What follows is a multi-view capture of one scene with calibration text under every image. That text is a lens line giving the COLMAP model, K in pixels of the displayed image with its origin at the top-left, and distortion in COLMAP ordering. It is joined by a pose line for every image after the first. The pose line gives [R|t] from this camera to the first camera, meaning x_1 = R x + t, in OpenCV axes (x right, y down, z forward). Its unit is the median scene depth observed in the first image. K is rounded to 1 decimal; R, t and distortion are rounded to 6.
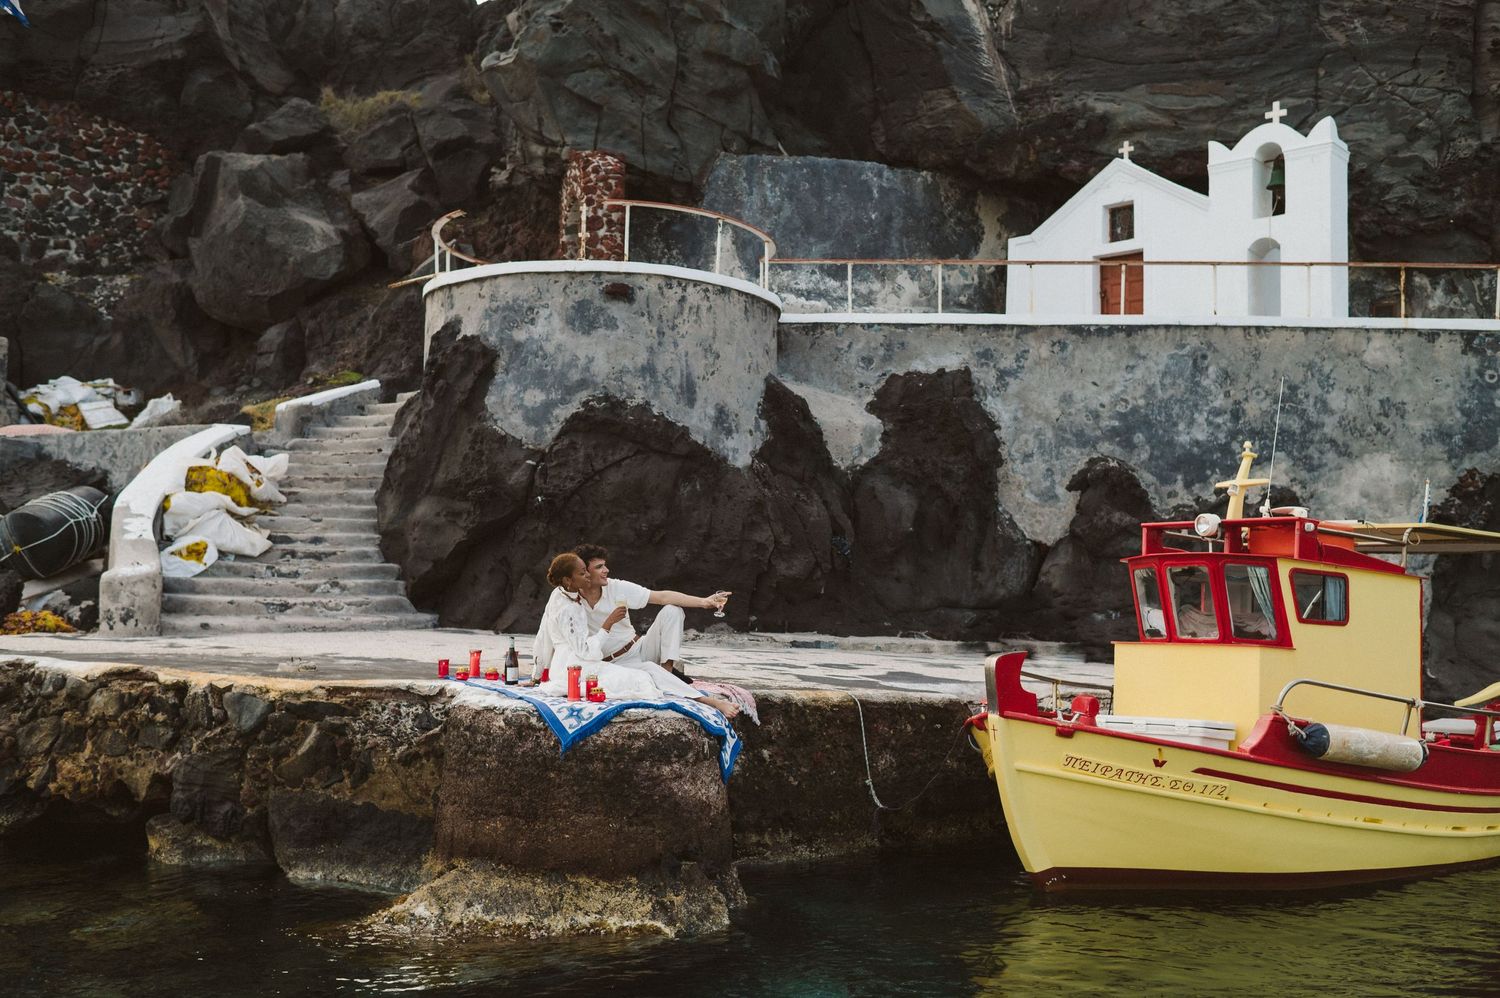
lens RADIAL K [[1504.6, 0, 752.1], [0, 1504.6, 495.4], [0, 0, 1]] dist [0.003623, 0.000000]
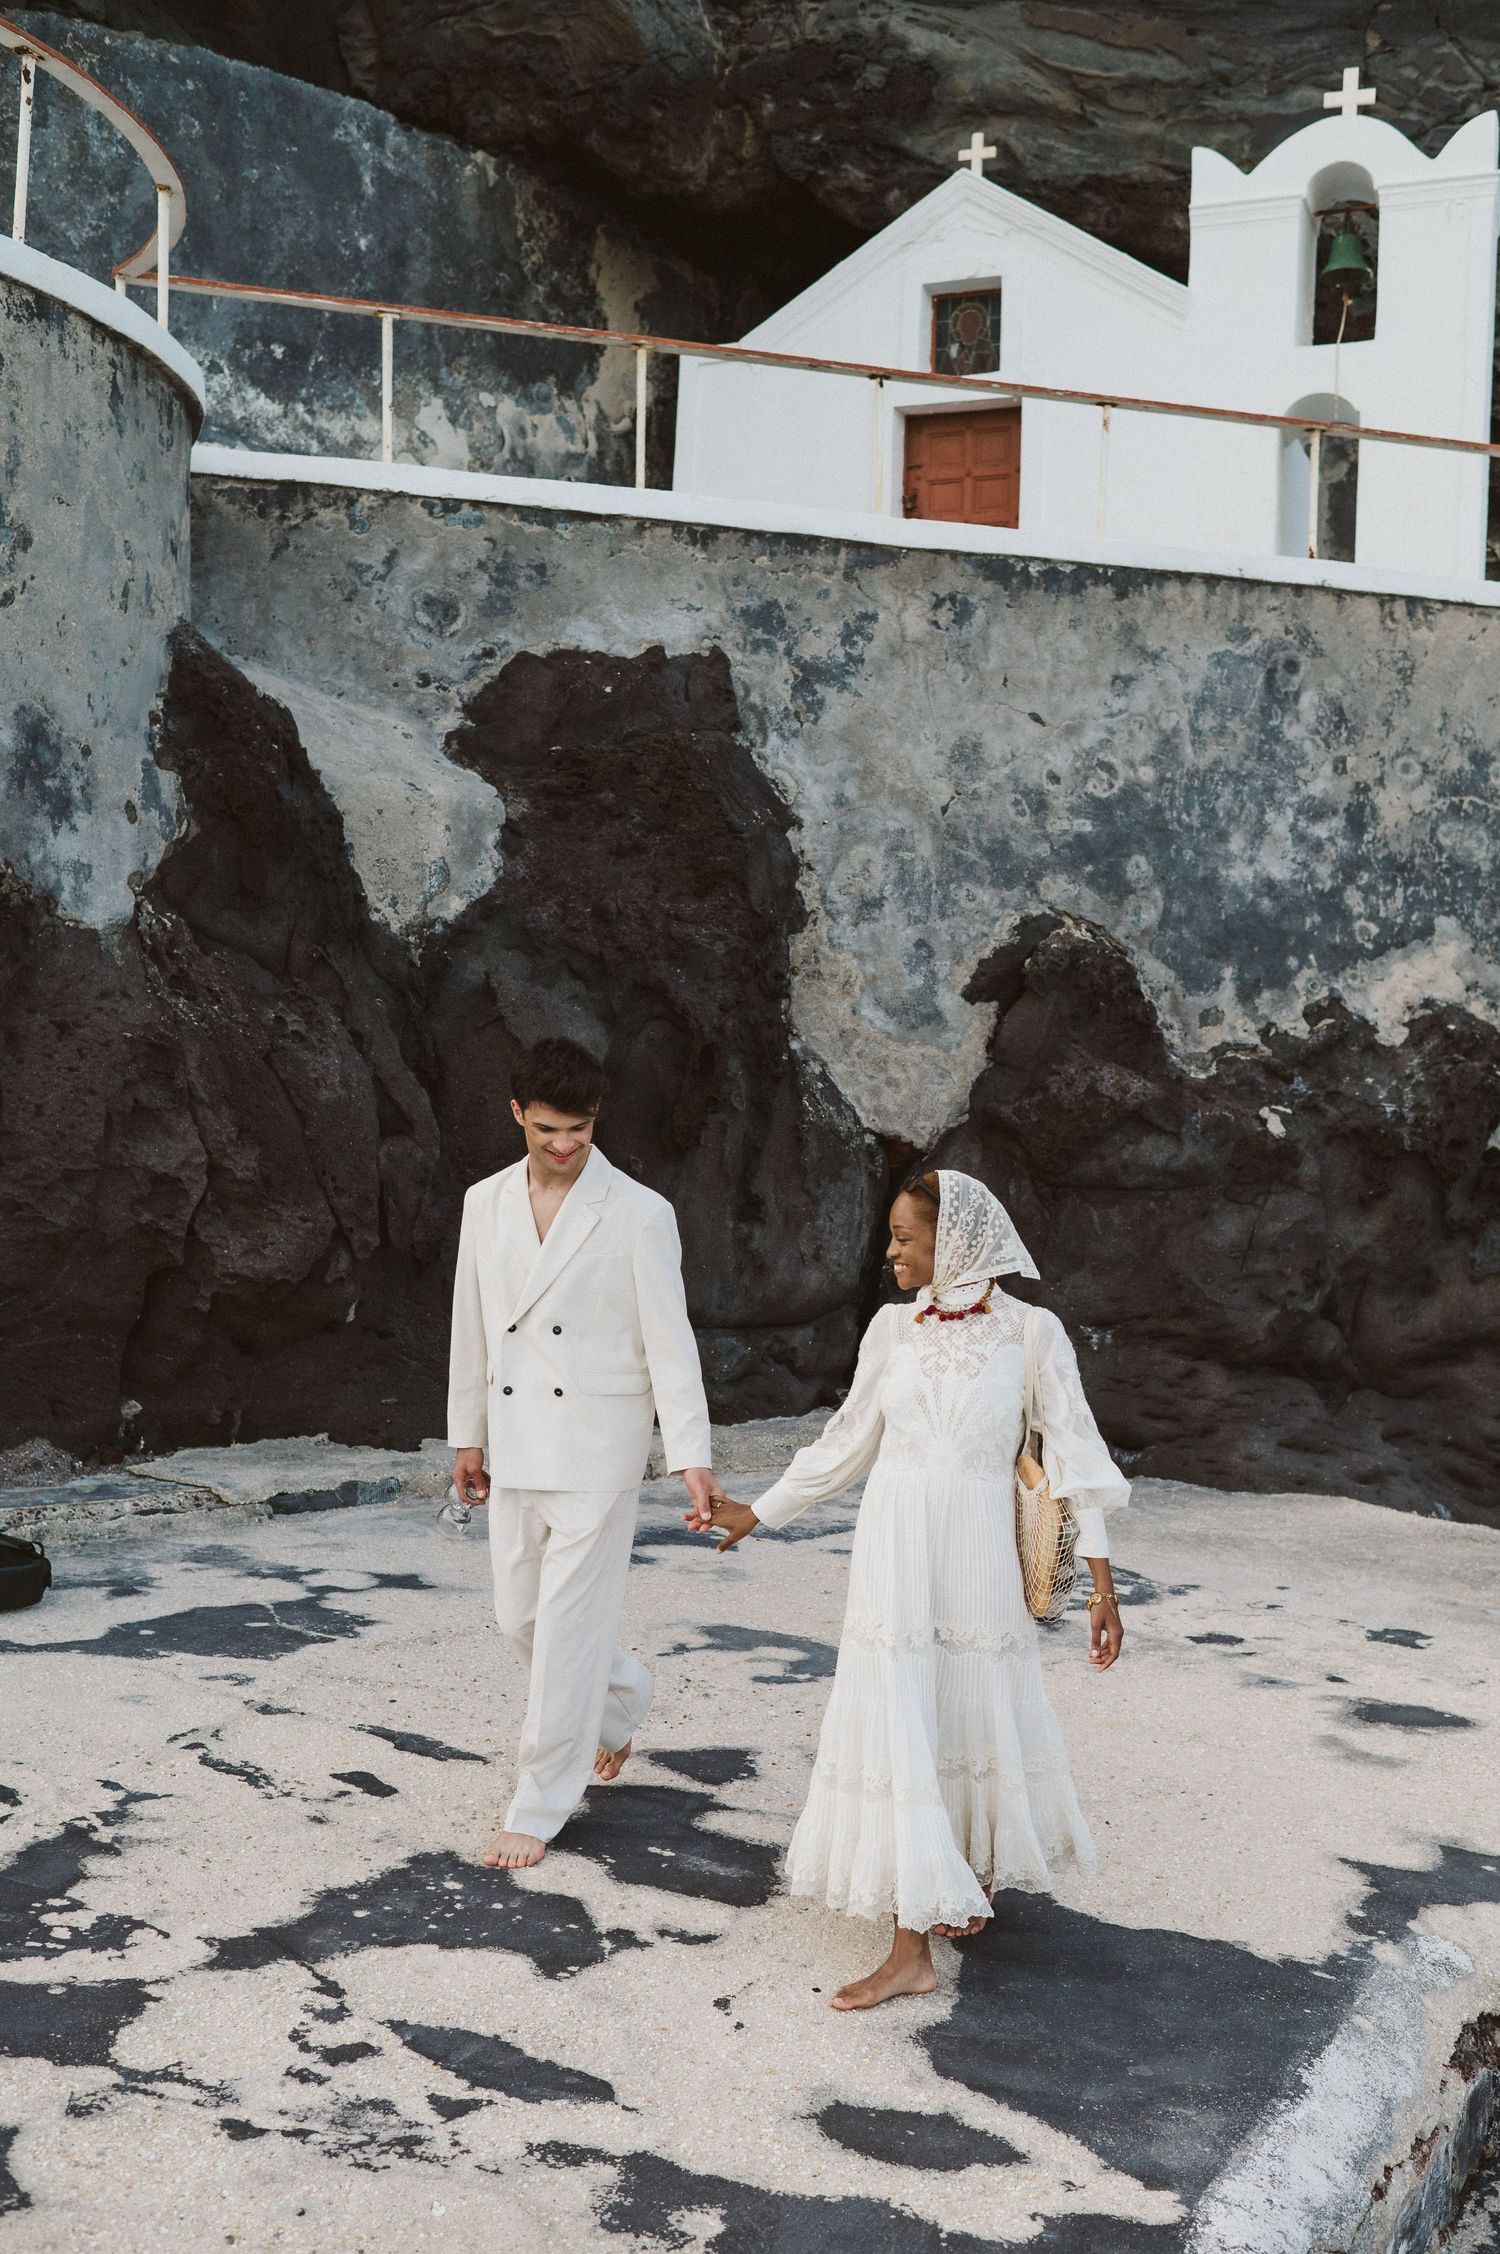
lens RADIAL K [[2260.9, 0, 737.6], [0, 2260.9, 1147.0], [0, 0, 1]] dist [0.003623, 0.000000]
pose [[0.936204, -0.004082, 0.351434, -0.043178], [-0.037509, 0.993061, 0.111455, -0.027710], [-0.349450, -0.117526, 0.929555, 0.486205]]
